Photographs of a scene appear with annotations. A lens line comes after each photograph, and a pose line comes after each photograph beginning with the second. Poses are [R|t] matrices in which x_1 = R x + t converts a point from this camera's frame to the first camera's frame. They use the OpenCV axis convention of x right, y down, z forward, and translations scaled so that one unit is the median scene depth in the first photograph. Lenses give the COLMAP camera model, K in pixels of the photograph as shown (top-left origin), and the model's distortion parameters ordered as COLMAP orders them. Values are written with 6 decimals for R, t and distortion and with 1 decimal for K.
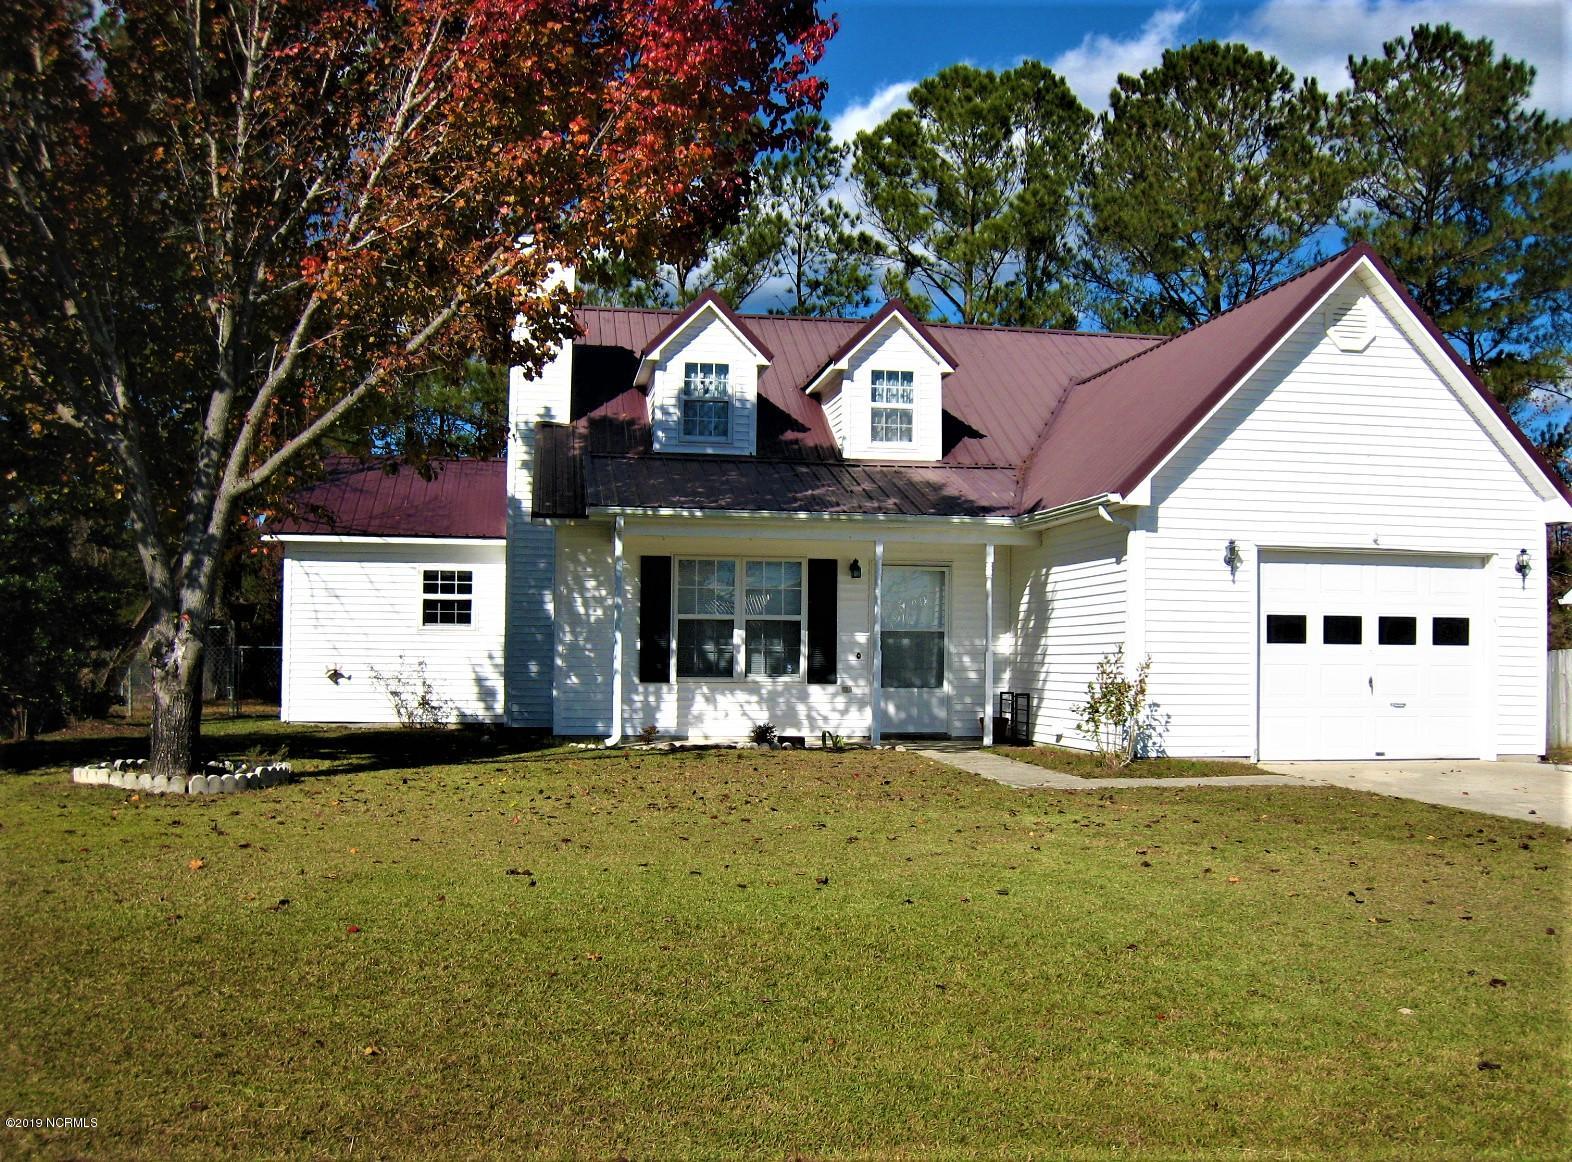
lens RADIAL K [[1774.5, 0, 786.0], [0, 1774.5, 581.0], [0, 0, 1]] dist [-0.197919, 0.298302]
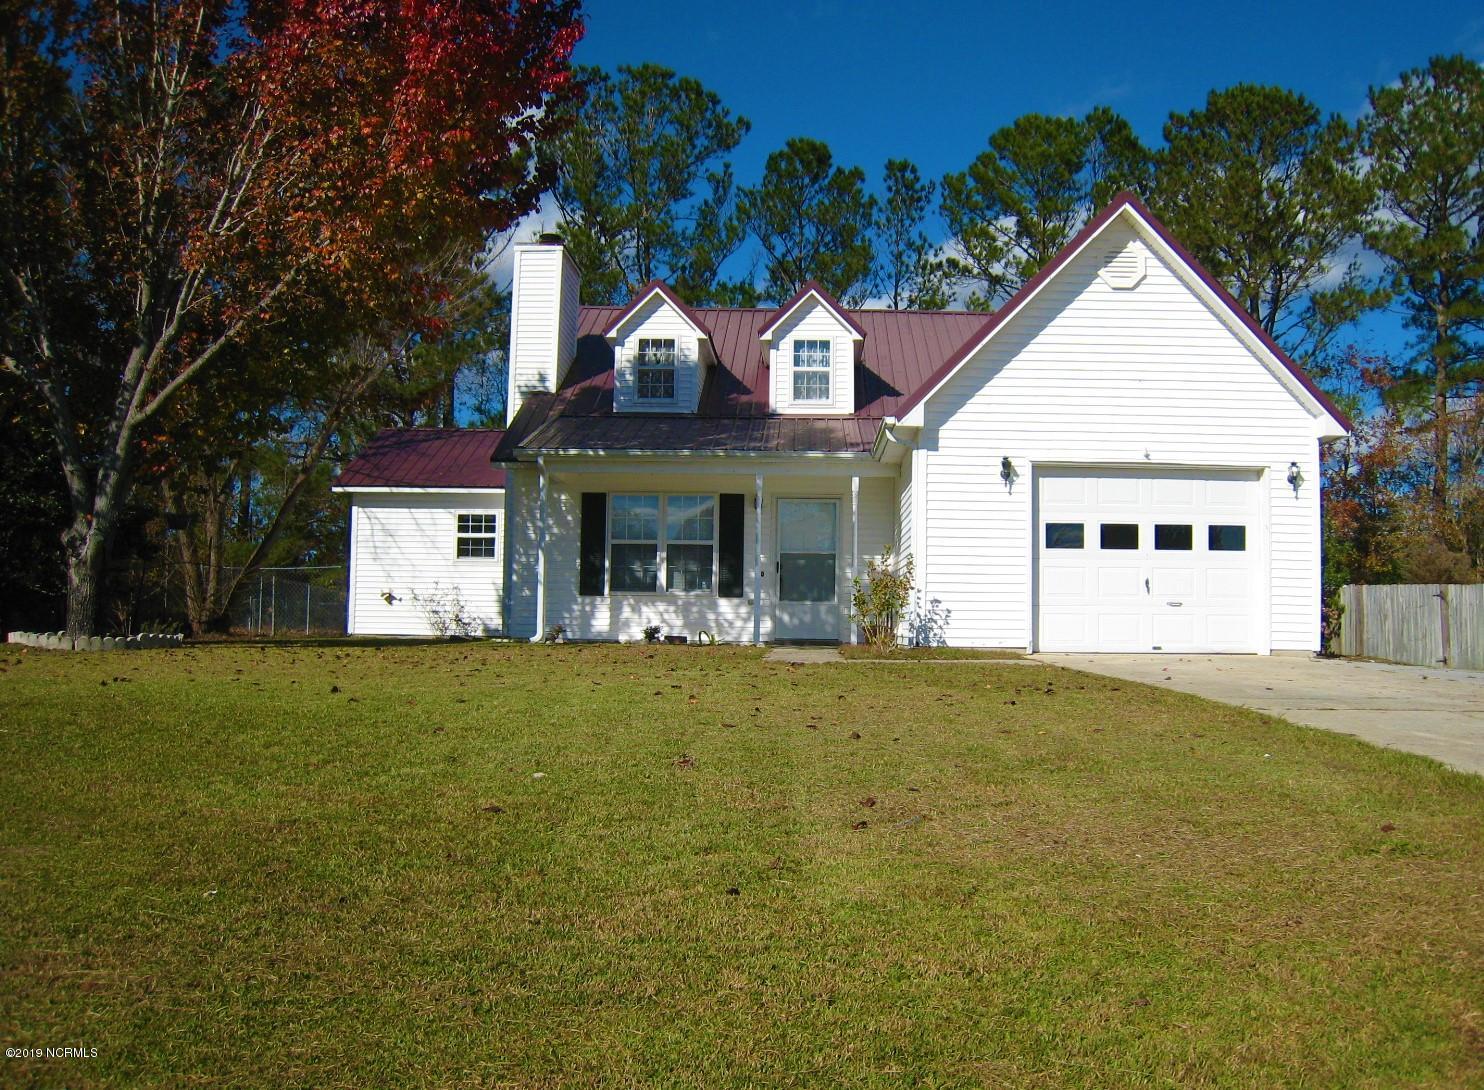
lens RADIAL K [[1427.6, 0, 742.0], [0, 1427.6, 527.0], [0, 0, 1]] dist [-0.110155, 0.008513]
pose [[0.979588, -0.012046, -0.200653, 0.224297], [0.005484, 0.999433, -0.033225, 0.043083], [0.200940, 0.031447, 0.979099, 0.052161]]
